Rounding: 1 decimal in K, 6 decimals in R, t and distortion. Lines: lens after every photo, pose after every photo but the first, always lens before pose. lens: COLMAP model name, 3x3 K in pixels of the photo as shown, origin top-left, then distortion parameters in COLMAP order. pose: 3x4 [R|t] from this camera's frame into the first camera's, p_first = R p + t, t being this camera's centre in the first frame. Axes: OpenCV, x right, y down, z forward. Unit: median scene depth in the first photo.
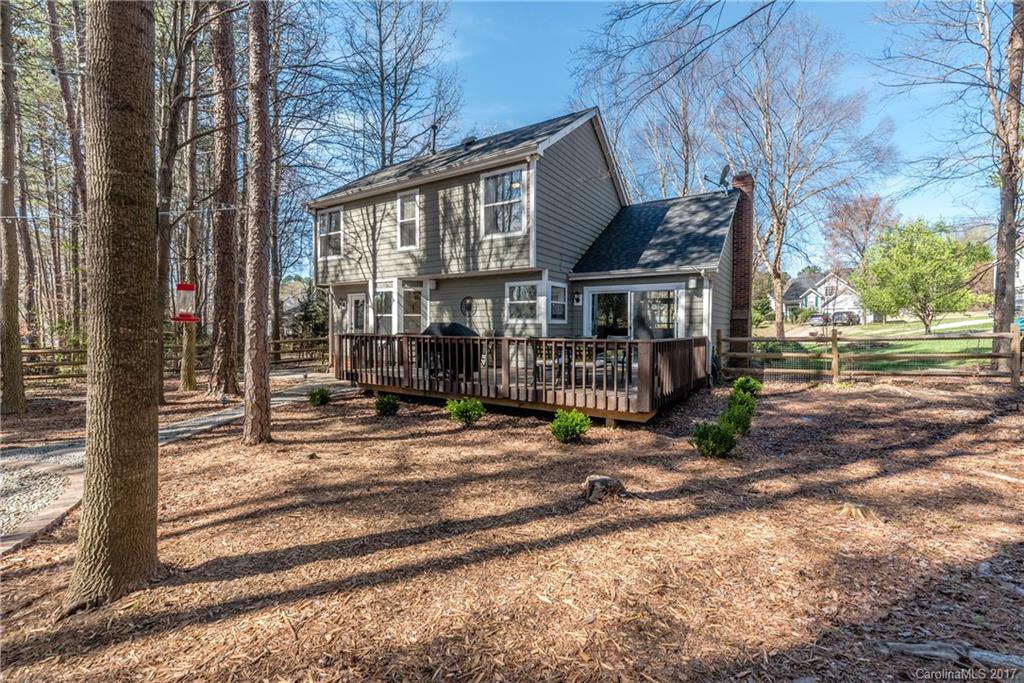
lens RADIAL K [[445.6, 0, 510.7], [0, 445.6, 336.9], [0, 0, 1]] dist [0.002260, -0.000692]
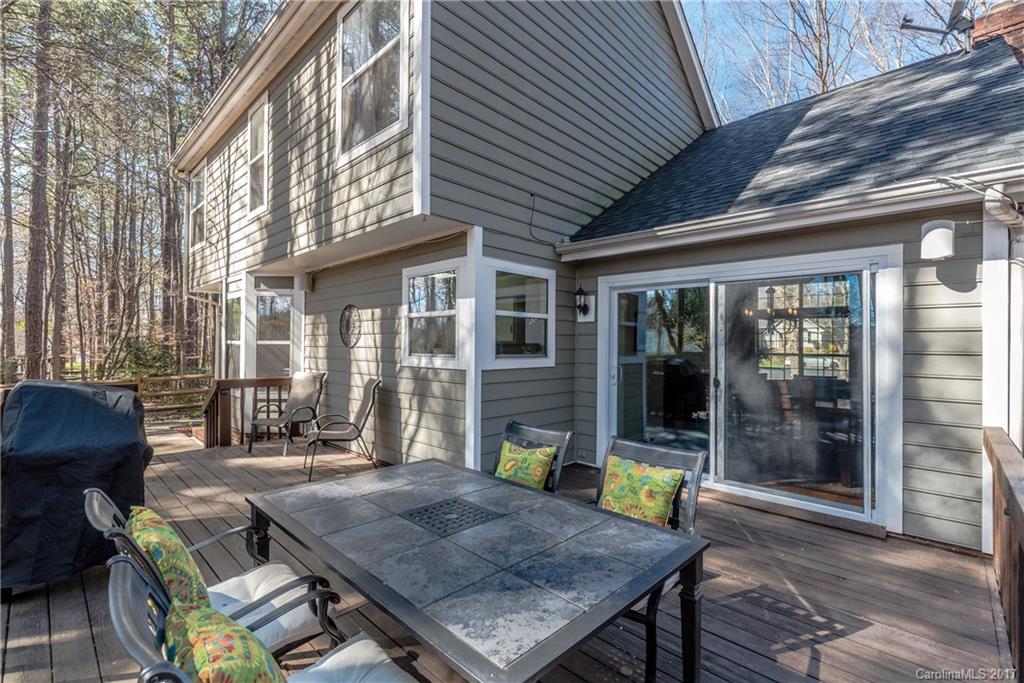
lens RADIAL K [[445.6, 0, 514.7], [0, 445.6, 345.1], [0, 0, 1]] dist [0.002260, -0.000692]
pose [[0.982264, 0.005137, -0.187432, 0.174501], [-0.009364, 0.999721, -0.021671, -0.040733], [0.187268, 0.023042, 0.982039, 0.605721]]
